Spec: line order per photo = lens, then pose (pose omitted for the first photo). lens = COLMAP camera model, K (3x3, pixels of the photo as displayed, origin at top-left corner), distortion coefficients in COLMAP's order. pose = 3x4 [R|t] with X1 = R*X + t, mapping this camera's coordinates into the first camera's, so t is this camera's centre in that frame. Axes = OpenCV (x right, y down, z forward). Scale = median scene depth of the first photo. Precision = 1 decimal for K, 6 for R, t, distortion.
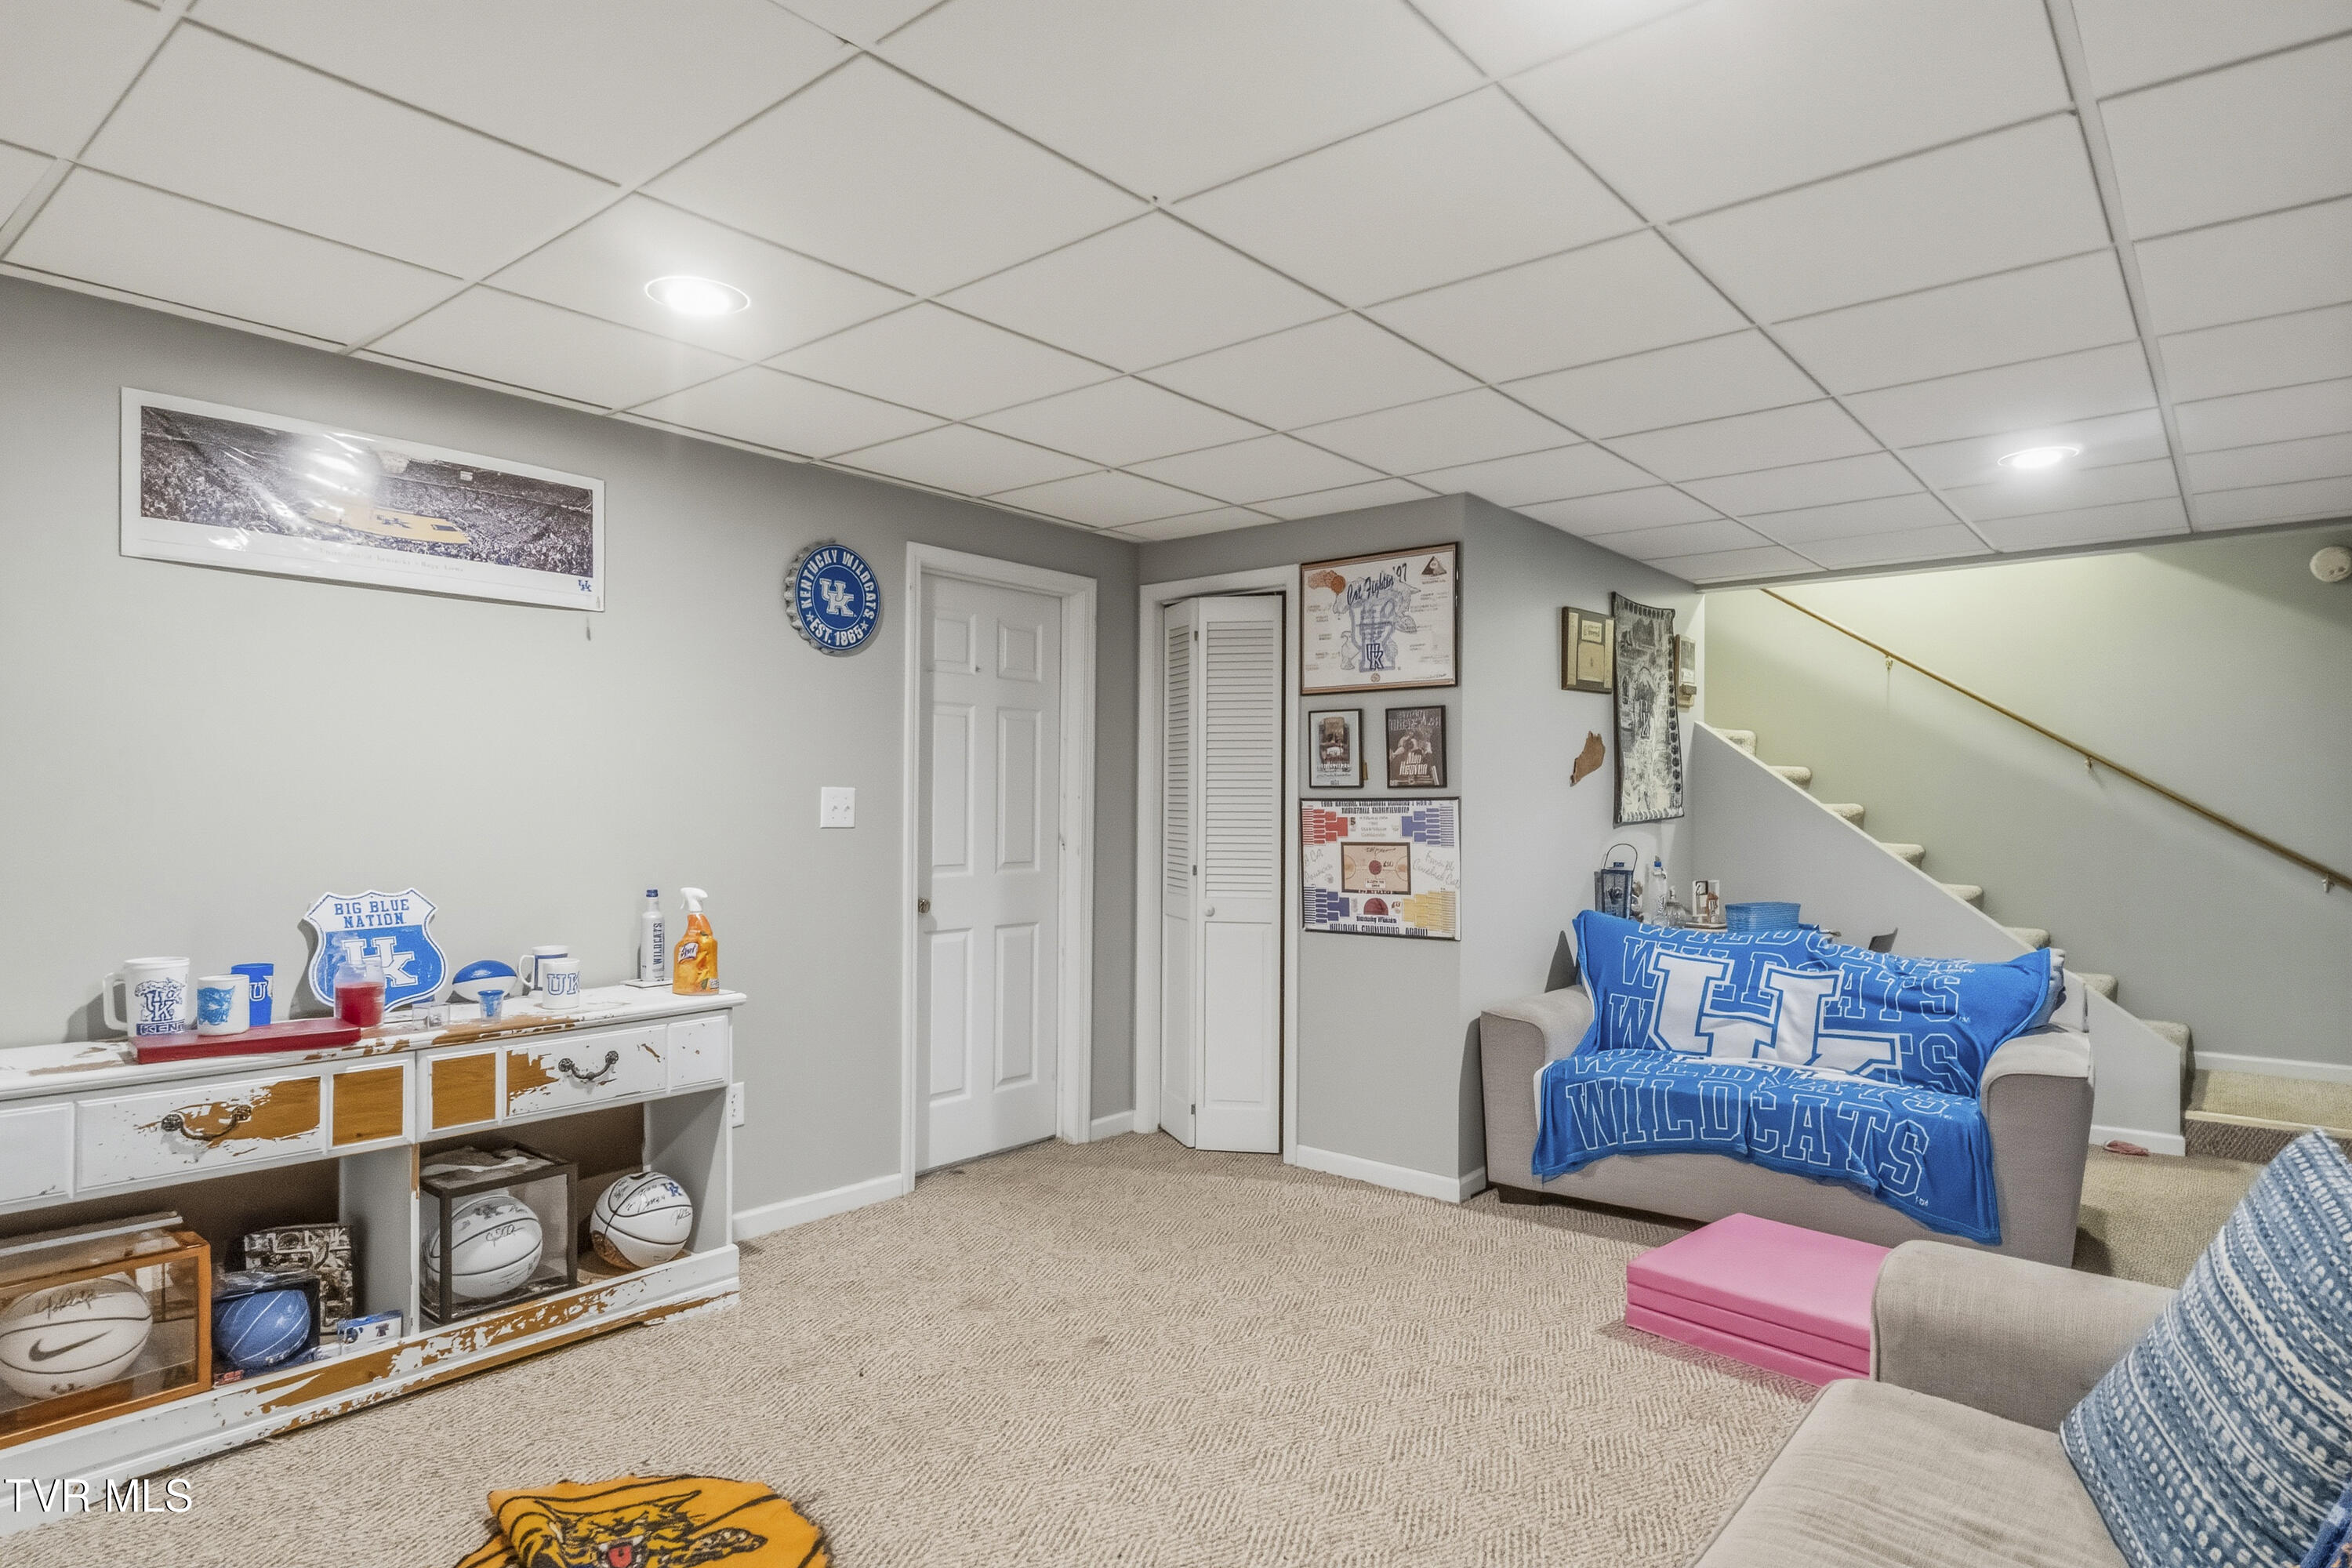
lens RADIAL K [[1331.3, 0, 1175.0], [0, 1331.3, 818.3], [0, 0, 1]] dist [0.009241, 0.000029]
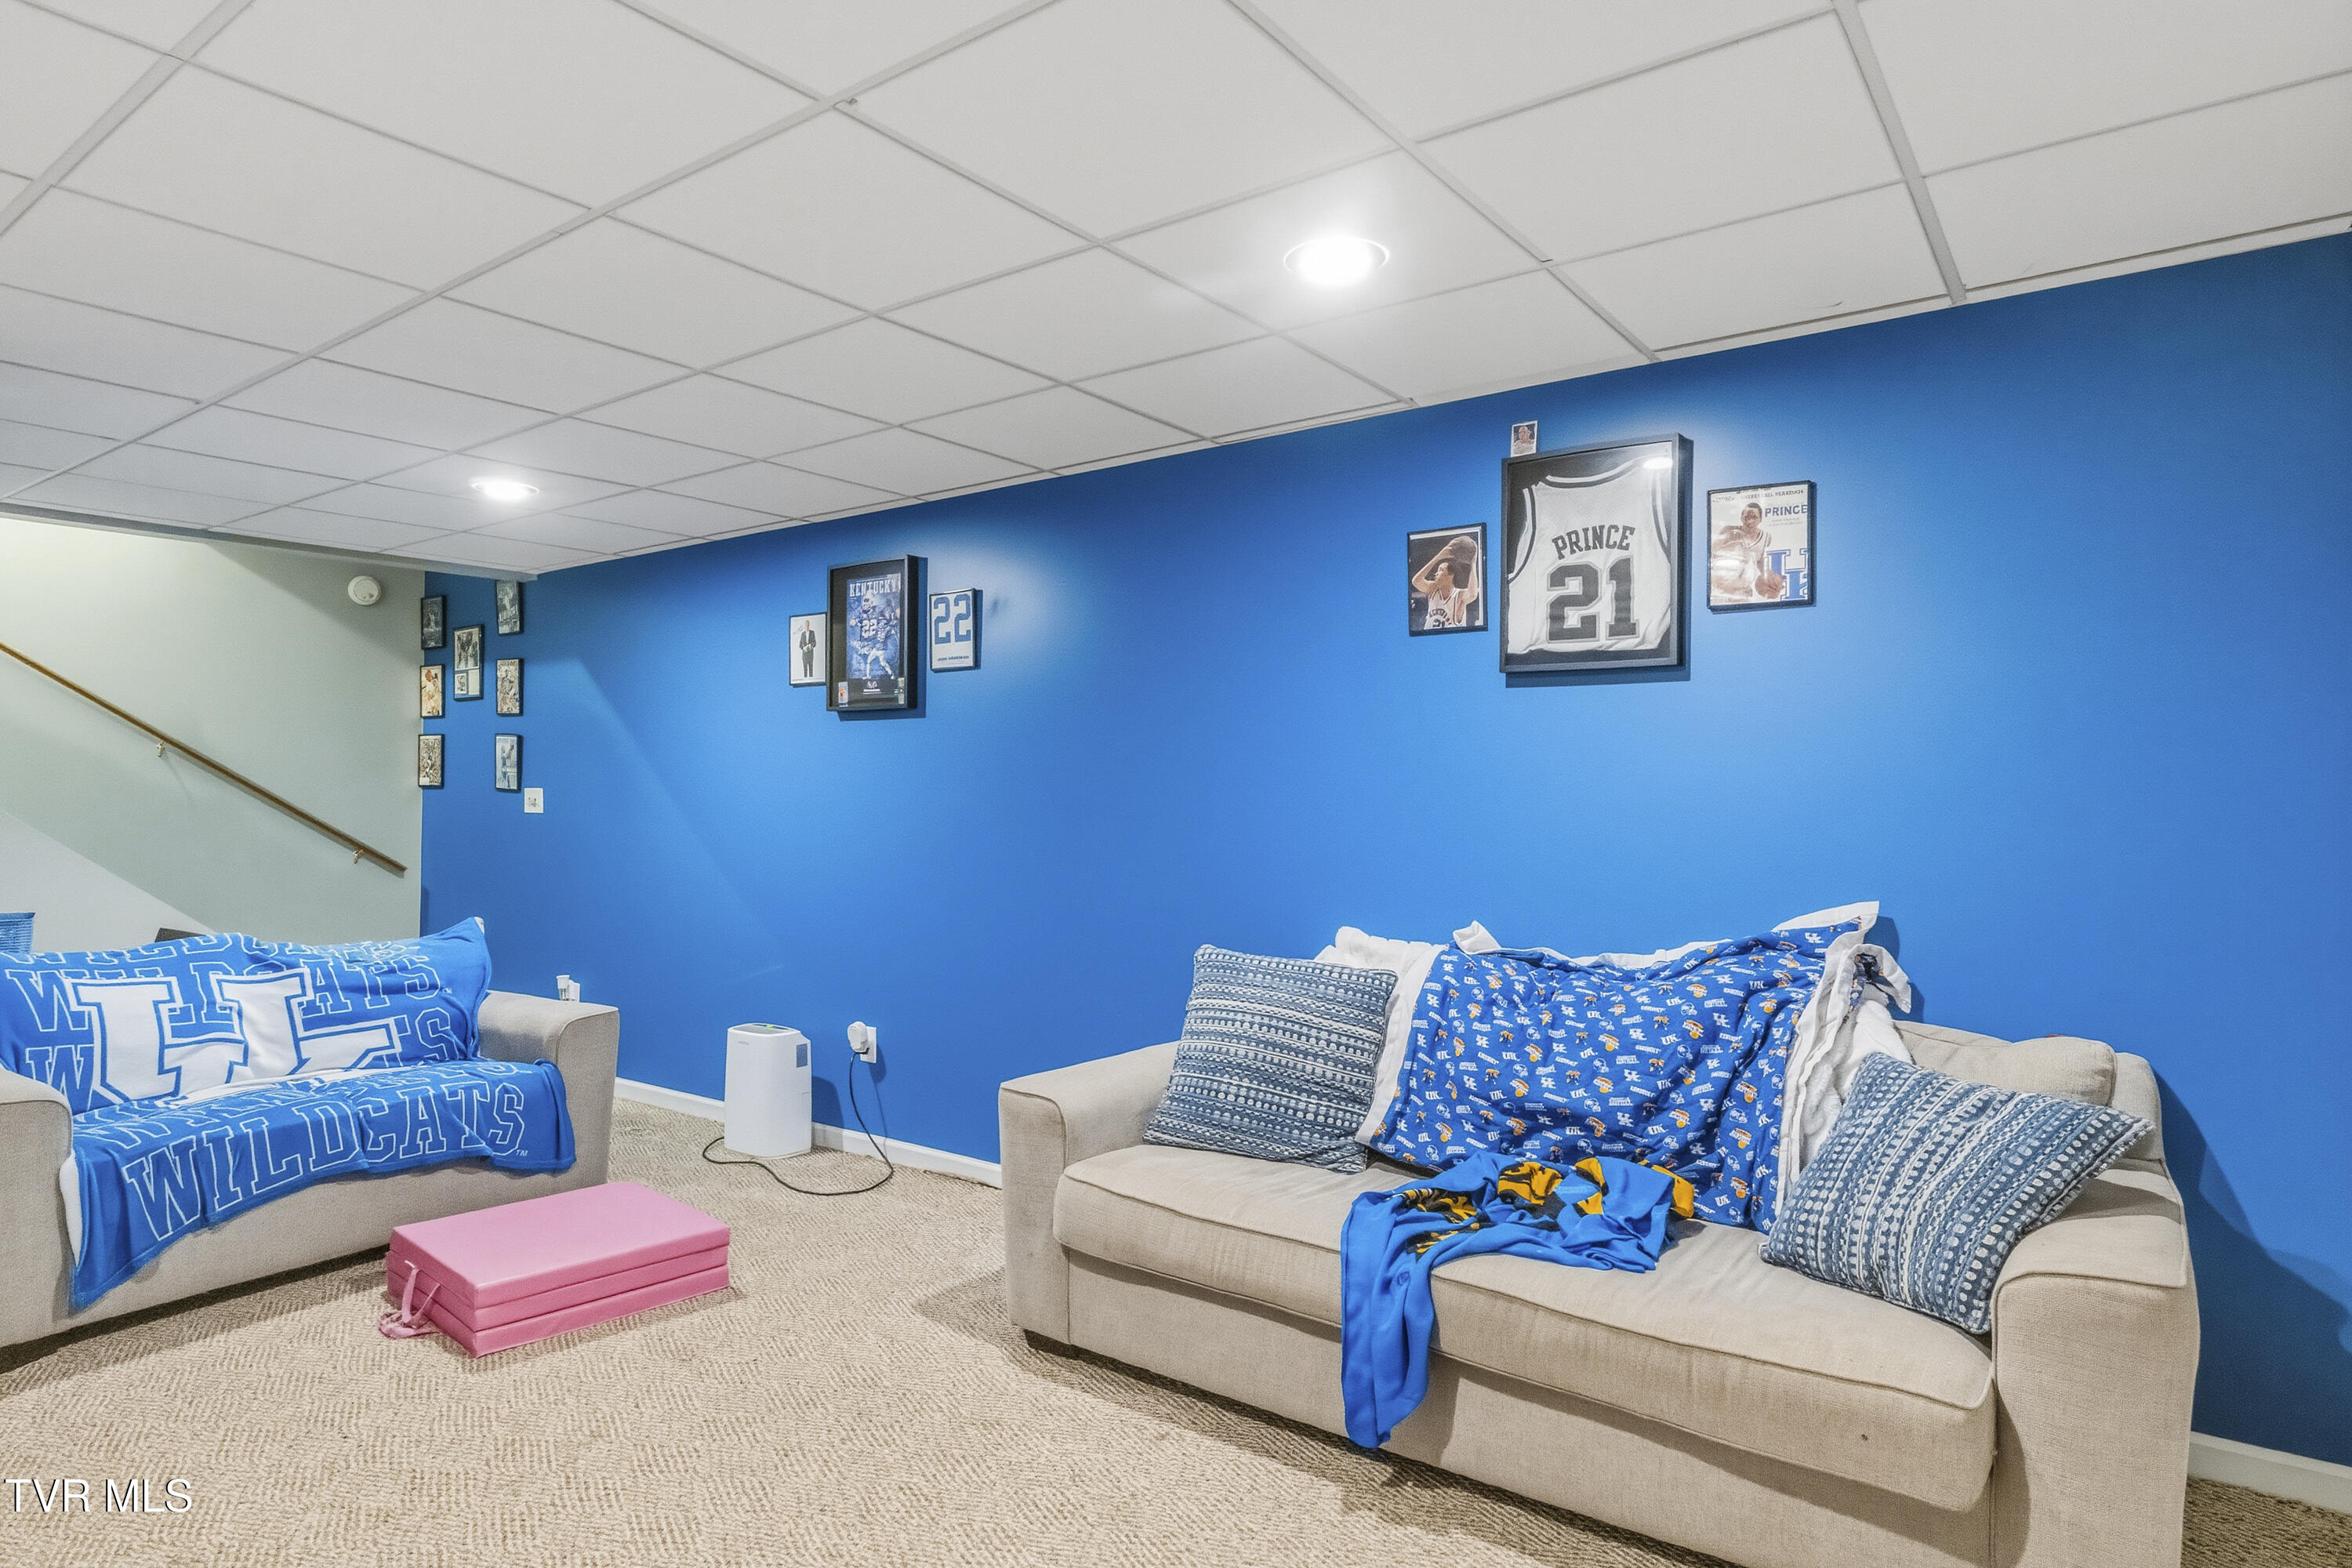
lens RADIAL K [[1331.3, 0, 1175.1], [0, 1331.3, 781.2], [0, 0, 1]] dist [0.009241, 0.000029]
pose [[-0.057775, 0.005892, 0.998312, -0.495292], [0.006211, 0.999965, -0.005542, -0.008277], [-0.998310, 0.005880, -0.057810, 0.457099]]
